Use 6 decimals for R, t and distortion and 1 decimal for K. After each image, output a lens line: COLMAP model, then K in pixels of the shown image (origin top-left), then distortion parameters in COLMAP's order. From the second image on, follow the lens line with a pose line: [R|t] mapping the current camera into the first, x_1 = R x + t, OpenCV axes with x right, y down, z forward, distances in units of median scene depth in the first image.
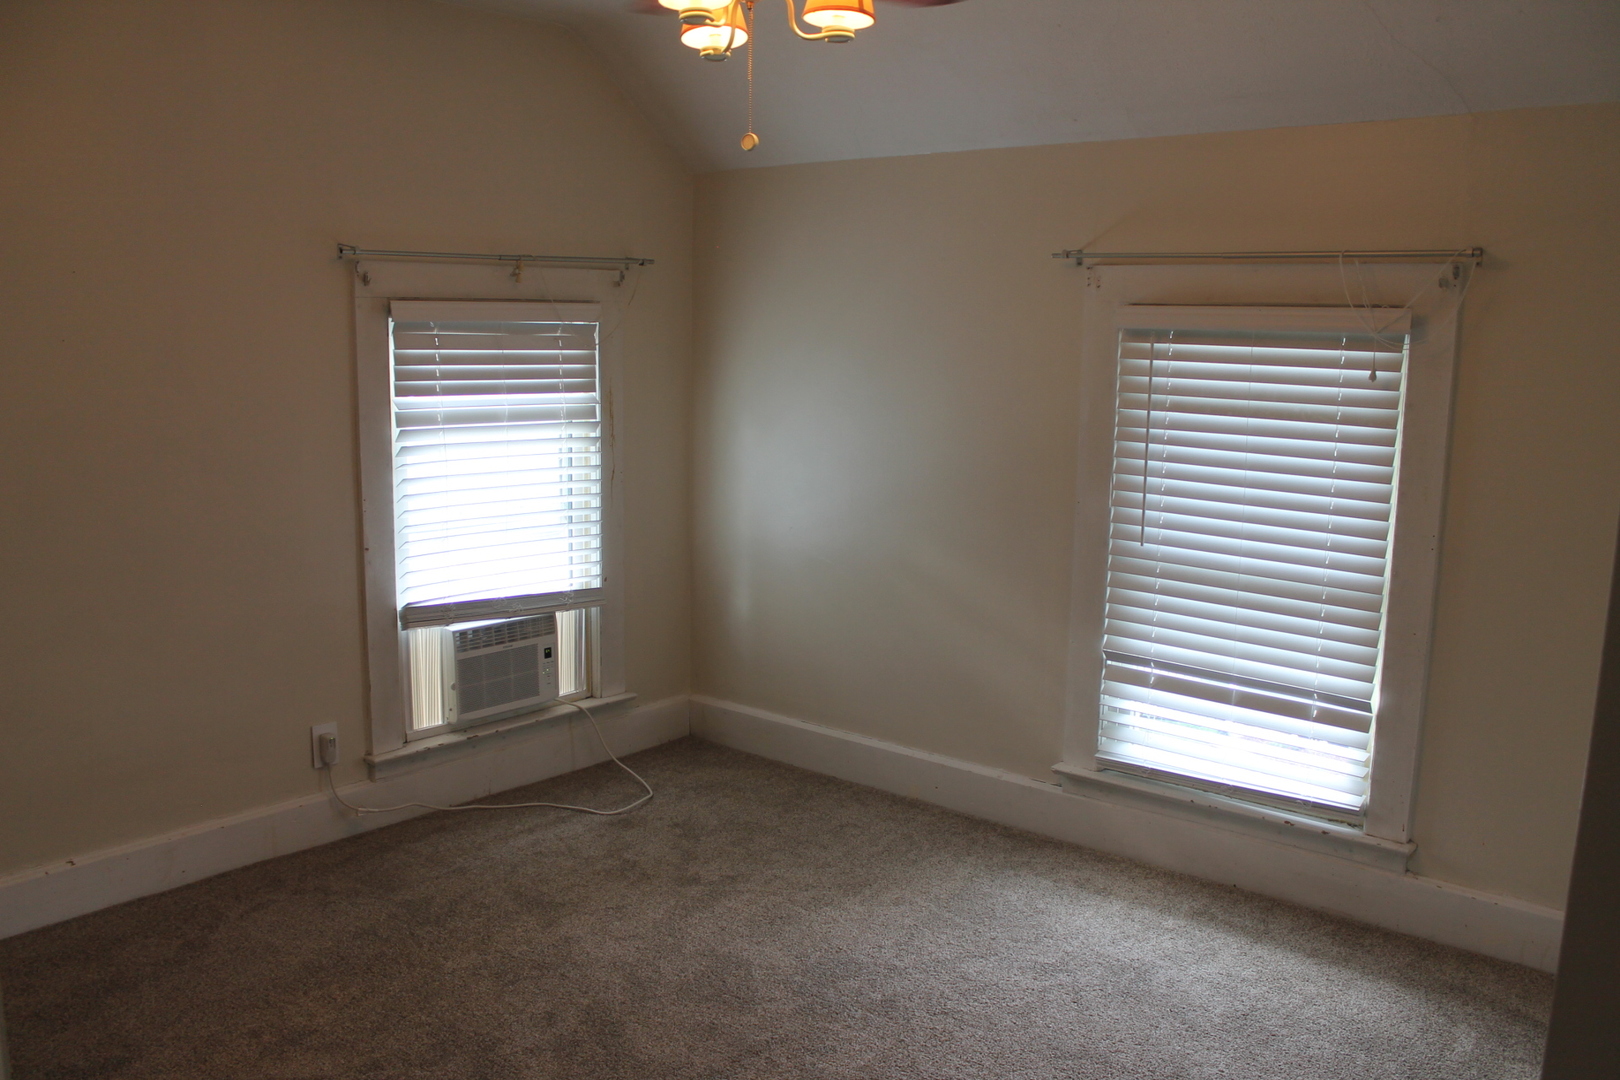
lens RADIAL K [[1354.2, 0, 804.8], [0, 1354.2, 537.1], [0, 0, 1]] dist [-0.153427, 0.124090]
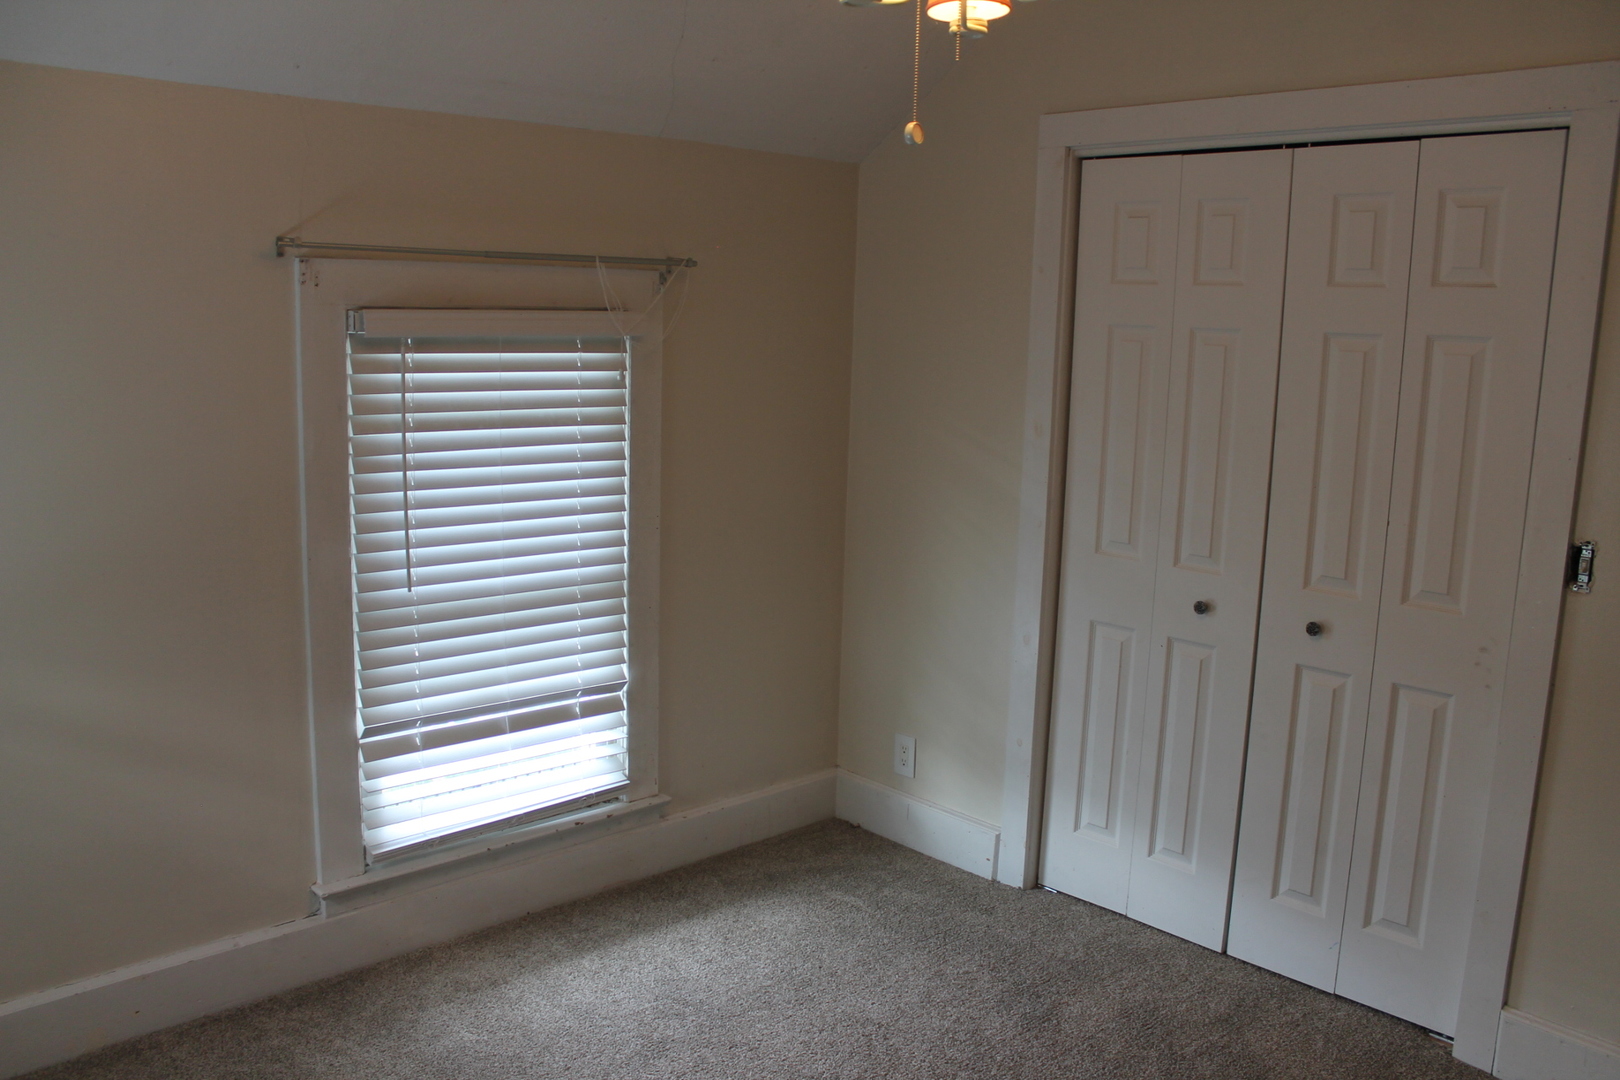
lens RADIAL K [[1354.2, 0, 805.2], [0, 1354.2, 546.5], [0, 0, 1]] dist [-0.153427, 0.124090]
pose [[0.106553, -0.174473, 0.978880, -0.570608], [0.133343, 0.978099, 0.159819, -0.128800], [-0.985325, 0.113497, 0.127484, 0.667115]]
